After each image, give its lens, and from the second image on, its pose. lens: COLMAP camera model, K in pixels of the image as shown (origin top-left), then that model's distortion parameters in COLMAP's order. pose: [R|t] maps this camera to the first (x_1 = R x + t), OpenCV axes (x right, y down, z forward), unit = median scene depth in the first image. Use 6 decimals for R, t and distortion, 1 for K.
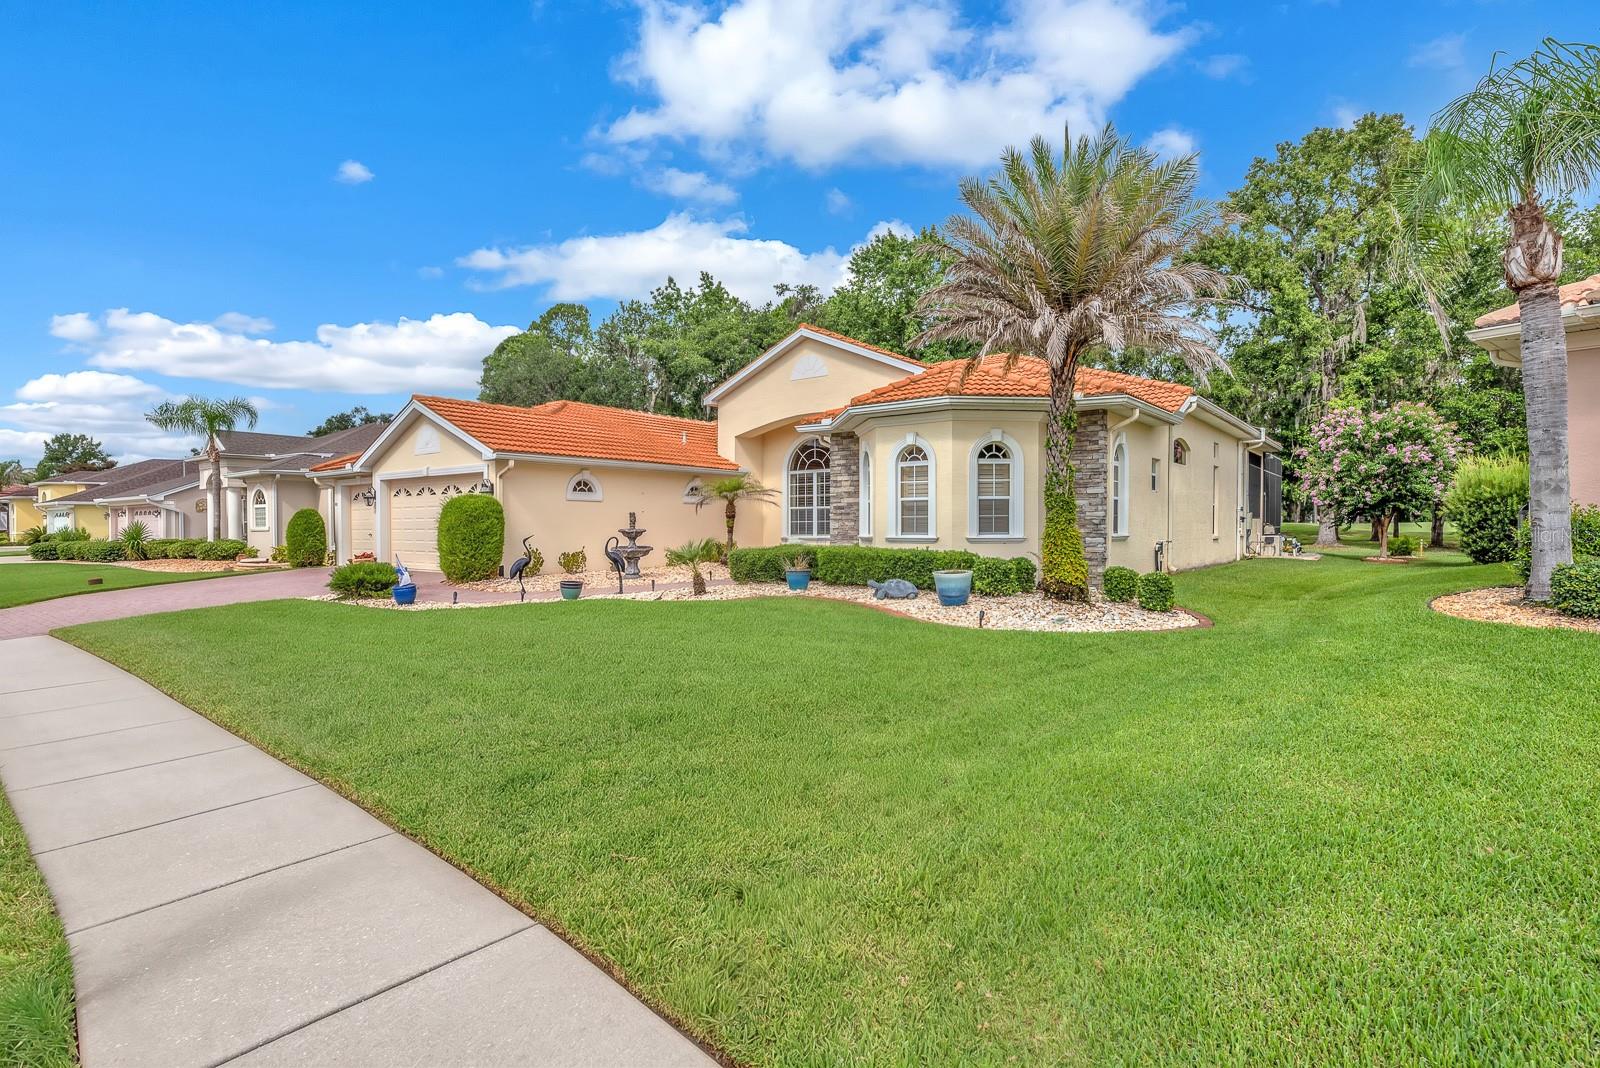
lens RADIAL K [[798.8, 0, 800.0], [0, 798.8, 534.0], [0, 0, 1]] dist [-0.000577, -0.000296]
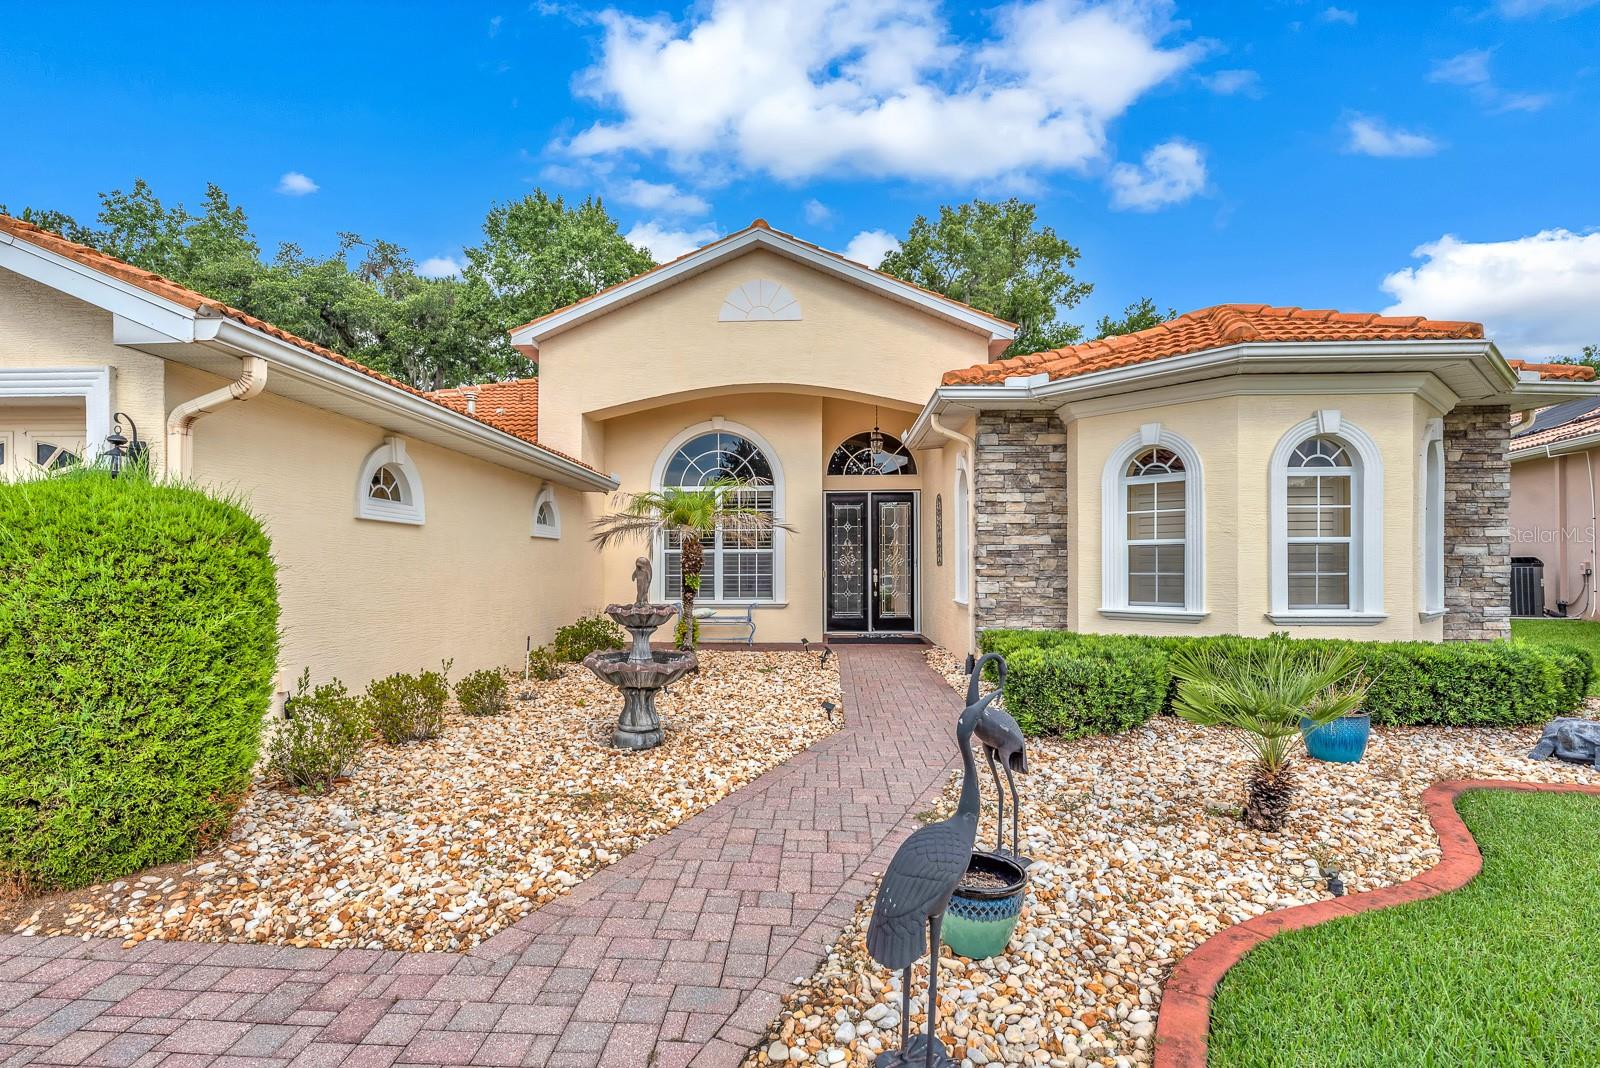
lens RADIAL K [[798.8, 0, 800.0], [0, 798.8, 534.0], [0, 0, 1]] dist [-0.000577, -0.000296]
pose [[0.804219, 0.026743, 0.593731, -0.365957], [0.006902, 0.998500, -0.054323, -0.018271], [-0.594293, 0.047785, 0.802828, 0.664959]]
